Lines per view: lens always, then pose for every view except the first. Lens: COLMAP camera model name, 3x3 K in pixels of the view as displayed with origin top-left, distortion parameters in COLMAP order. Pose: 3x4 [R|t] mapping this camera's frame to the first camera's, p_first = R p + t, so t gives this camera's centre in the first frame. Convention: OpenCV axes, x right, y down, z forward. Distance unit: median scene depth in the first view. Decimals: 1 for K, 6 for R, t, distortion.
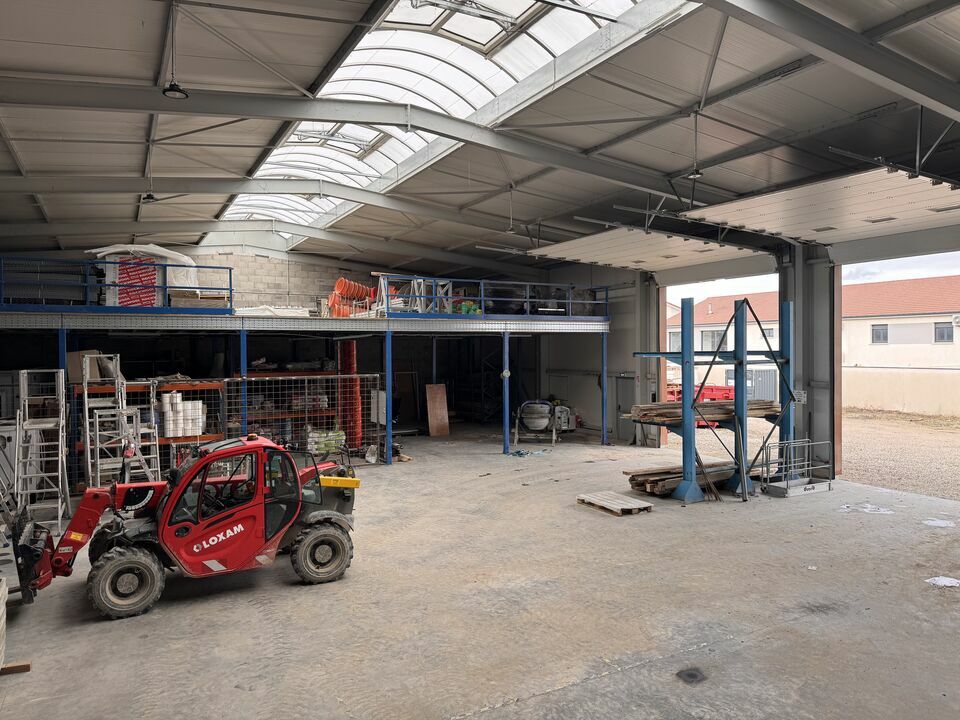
lens RADIAL K [[666.4, 0, 480.0], [0, 666.4, 360.0], [0, 0, 1]] dist [0.204412, -0.373059]
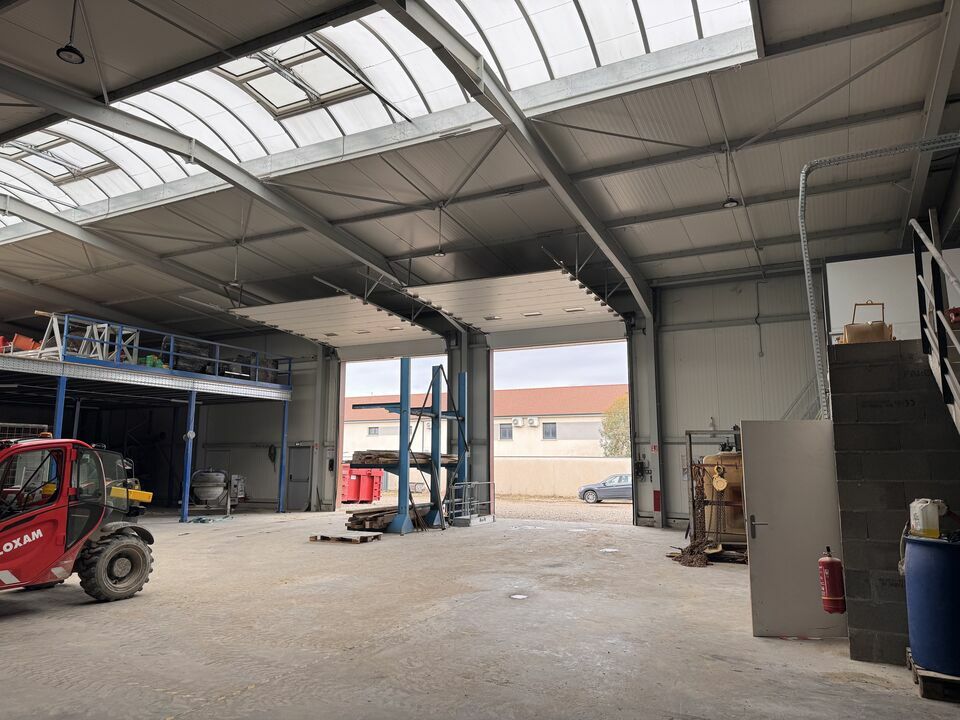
lens RADIAL K [[665.8, 0, 480.0], [0, 665.8, 365.8], [0, 0, 1]] dist [0.106644, -0.136765]
pose [[0.828656, 0.086238, 0.553075, -0.224908], [-0.001471, 0.988393, -0.151911, 0.096635], [-0.559756, 0.125069, 0.819165, -0.034385]]
